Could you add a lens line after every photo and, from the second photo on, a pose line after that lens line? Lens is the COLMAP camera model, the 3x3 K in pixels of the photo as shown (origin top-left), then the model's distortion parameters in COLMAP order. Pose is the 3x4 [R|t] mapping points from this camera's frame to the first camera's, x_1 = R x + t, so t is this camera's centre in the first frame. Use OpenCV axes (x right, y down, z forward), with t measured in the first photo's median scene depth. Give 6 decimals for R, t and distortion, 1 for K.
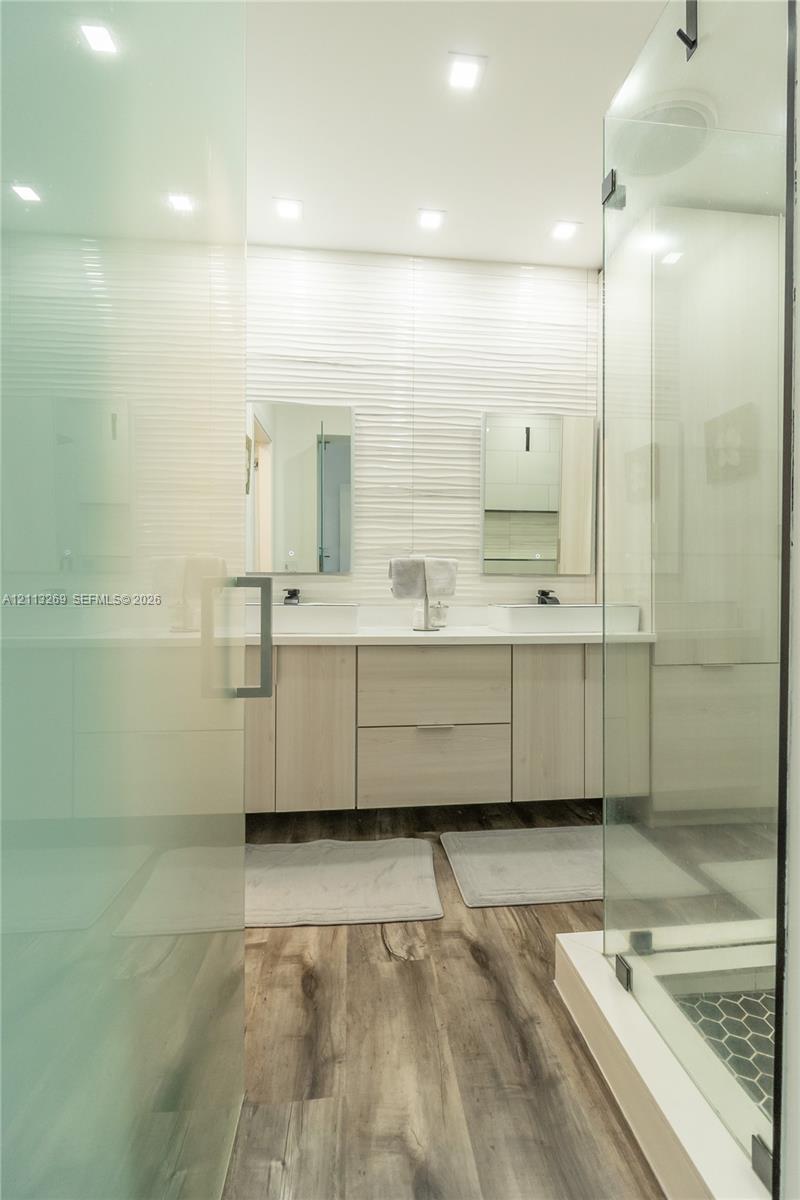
lens RADIAL K [[562.7, 0, 409.9], [0, 562.7, 589.0], [0, 0, 1]] dist [0.001978, -0.000148]
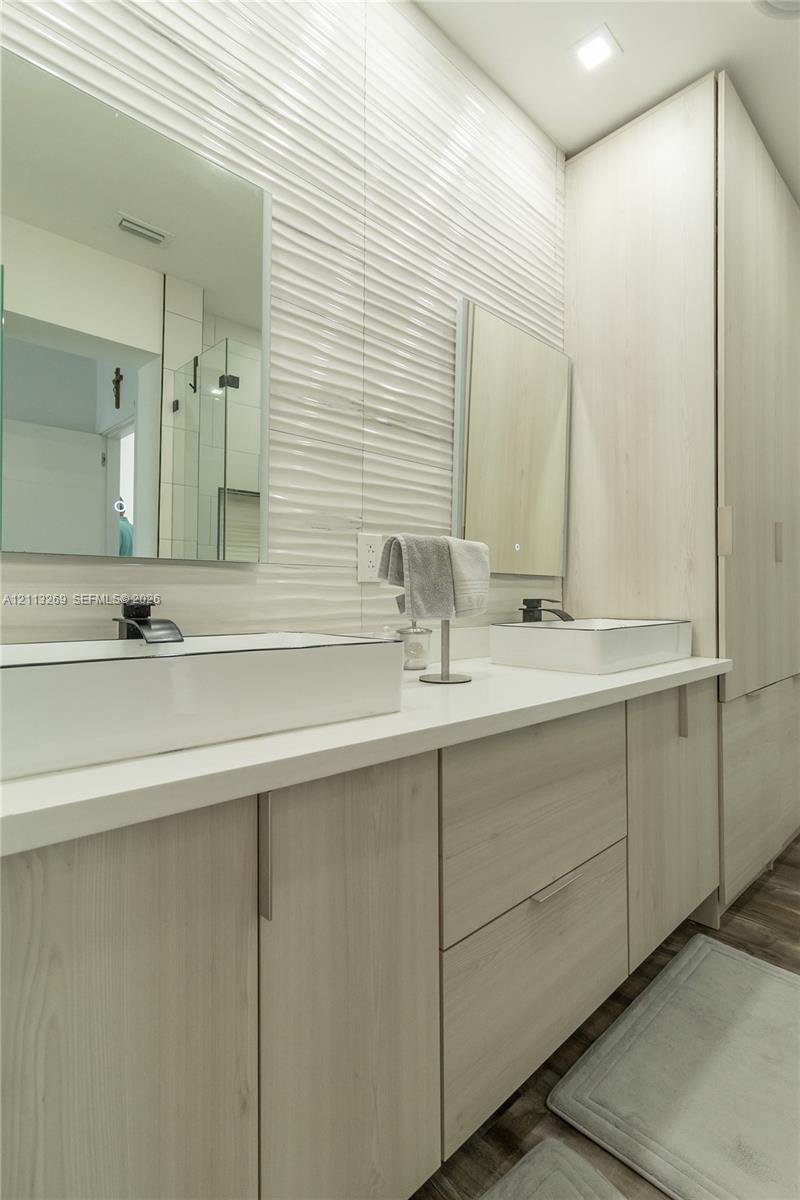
lens RADIAL K [[571.7, 0, 382.3], [0, 571.7, 587.5], [0, 0, 1]] dist [0.000499, 0.000334]
pose [[0.784191, 0.006604, 0.620485, -0.336283], [-0.001114, 0.999957, -0.009236, -0.005479], [-0.620519, 0.006552, 0.784164, 0.633205]]
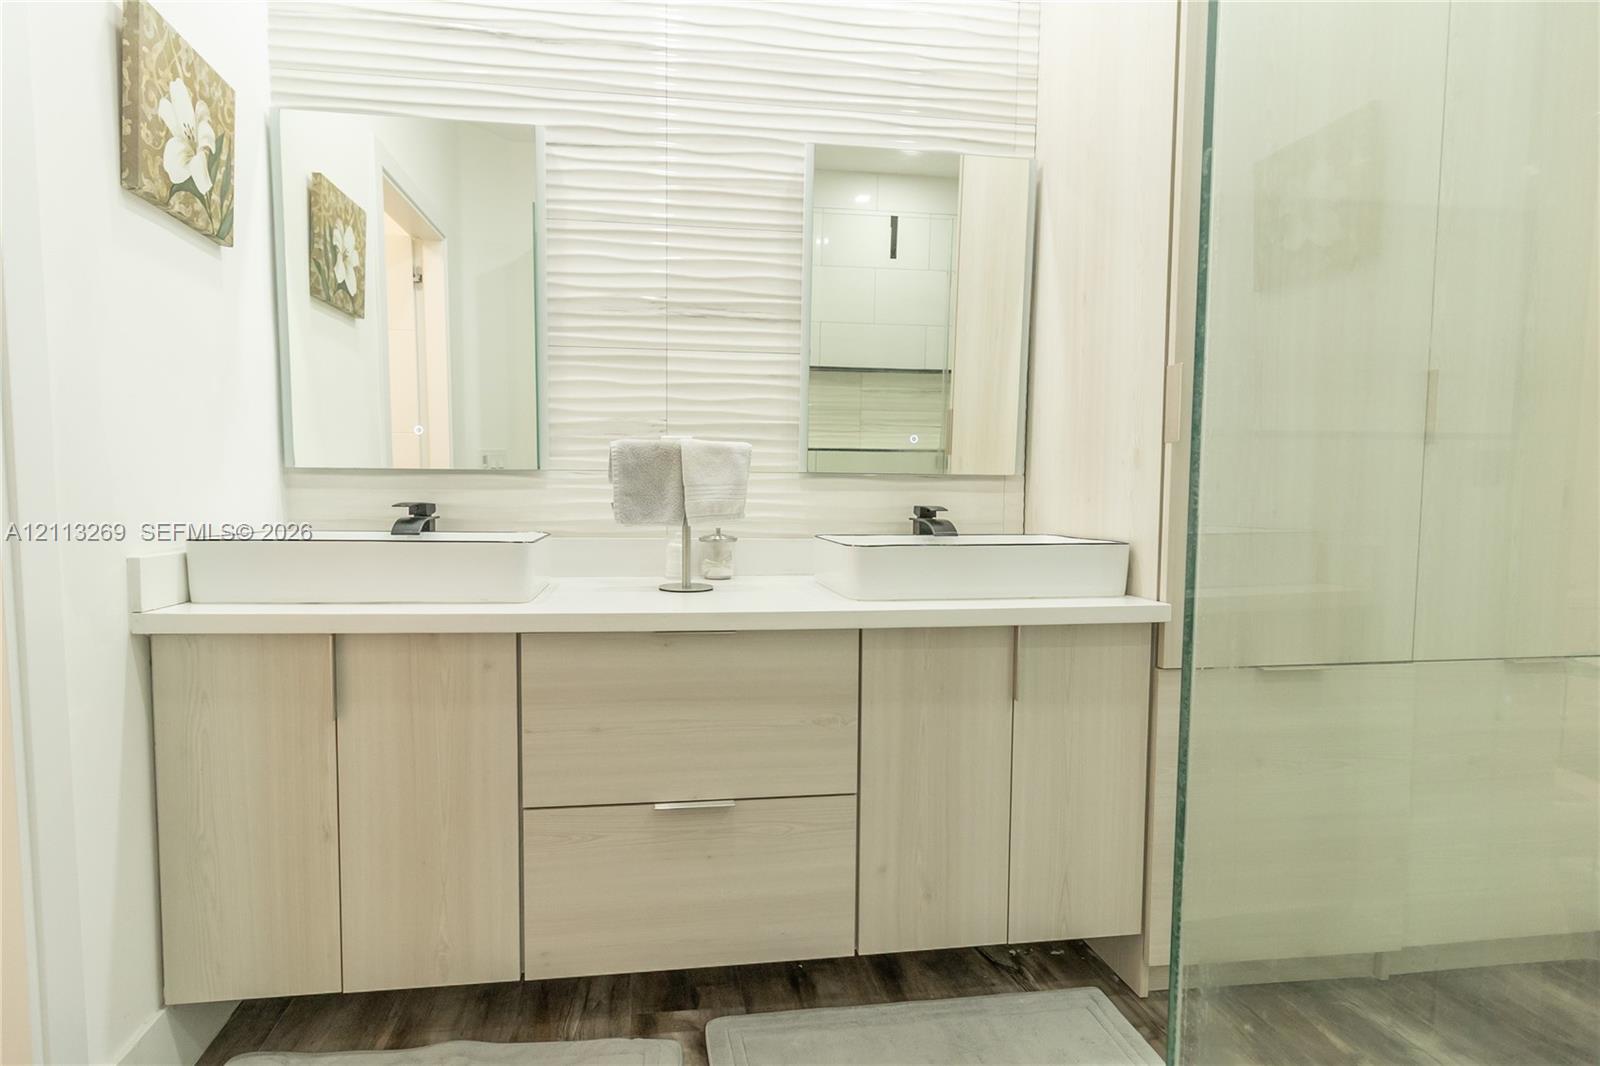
lens RADIAL K [[762.2, 0, 754.6], [0, 762.2, 533.9], [0, 0, 1]] dist [0.000499, 0.000334]
pose [[0.999314, 0.001532, 0.036992, 0.063877], [-0.003514, 0.998558, 0.053570, -0.010027], [-0.036856, -0.053664, 0.997879, 0.343992]]
